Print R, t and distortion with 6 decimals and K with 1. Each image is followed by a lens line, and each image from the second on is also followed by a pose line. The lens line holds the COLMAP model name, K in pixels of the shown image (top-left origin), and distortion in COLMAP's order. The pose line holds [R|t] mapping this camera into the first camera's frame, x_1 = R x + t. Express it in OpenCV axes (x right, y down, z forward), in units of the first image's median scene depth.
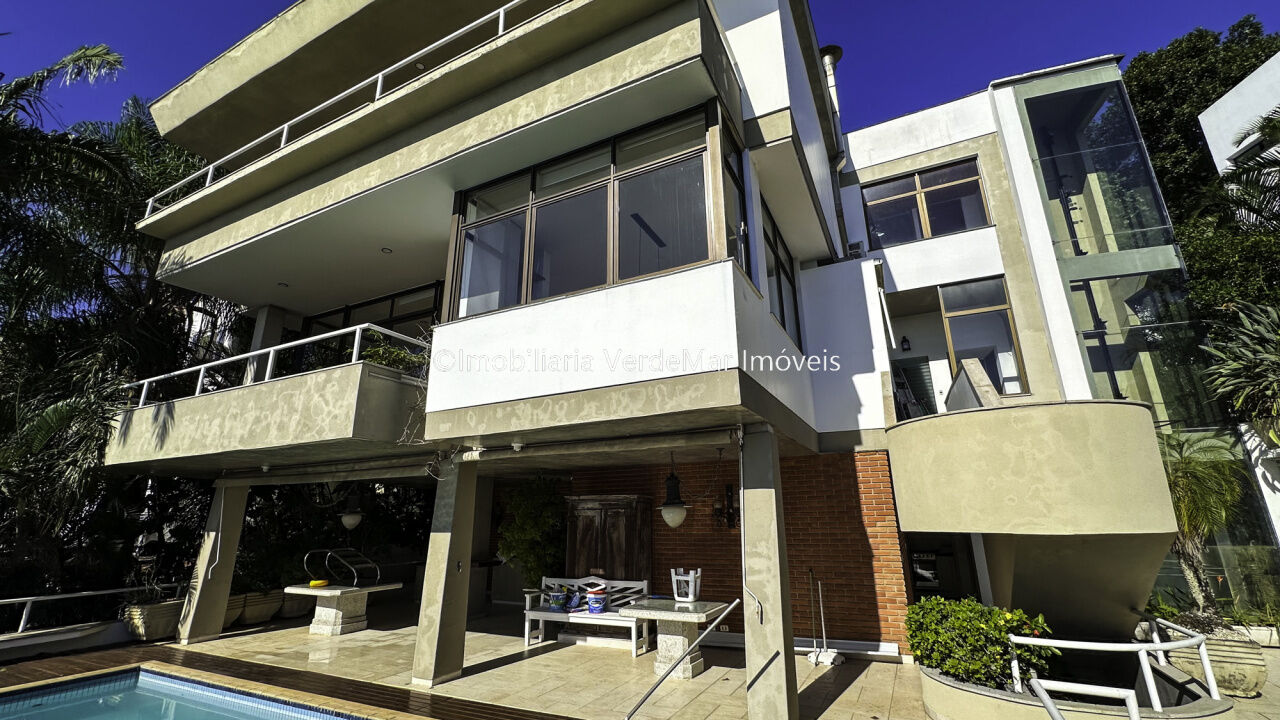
lens RADIAL K [[523.5, 0, 641.7], [0, 523.5, 357.9], [0, 0, 1]] dist [-0.001996, -0.000191]
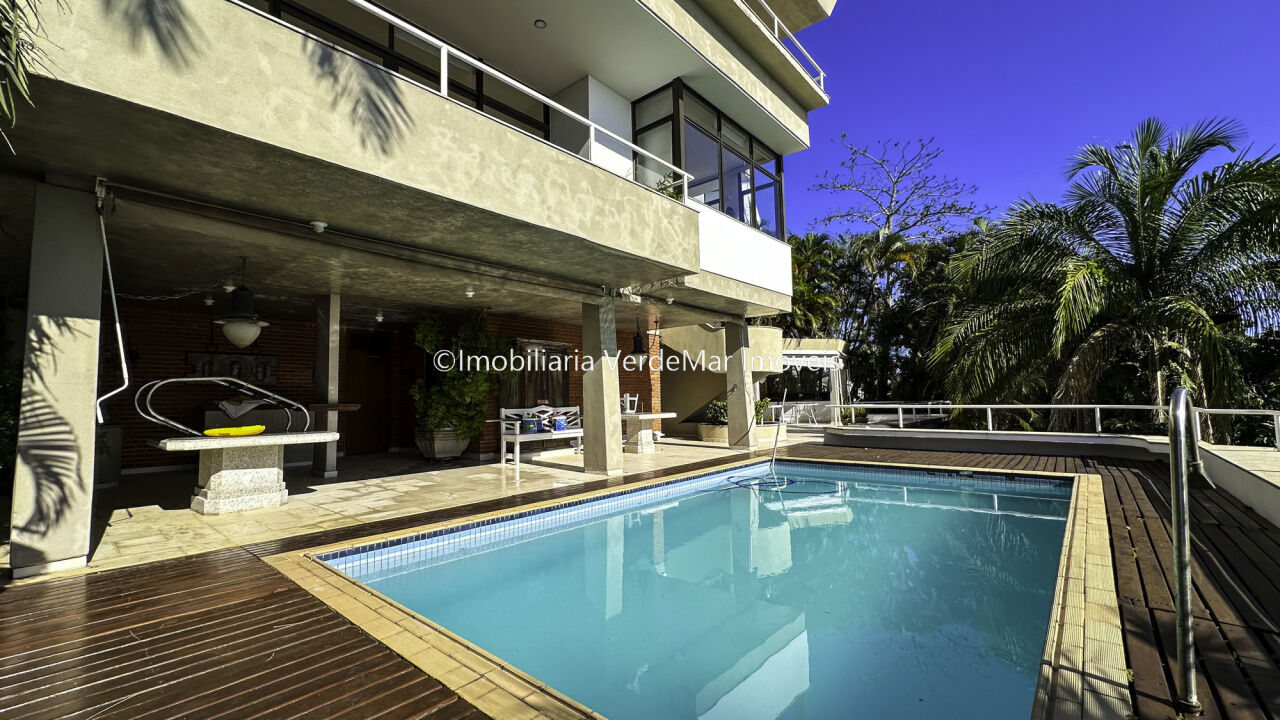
lens RADIAL K [[523.5, 0, 639.4], [0, 523.5, 364.2], [0, 0, 1]] dist [-0.001996, -0.000191]
pose [[0.242278, 0.076114, 0.967217, -1.335795], [-0.263864, 0.964510, -0.009805, 0.308470], [-0.933636, -0.252838, 0.253763, 0.564621]]
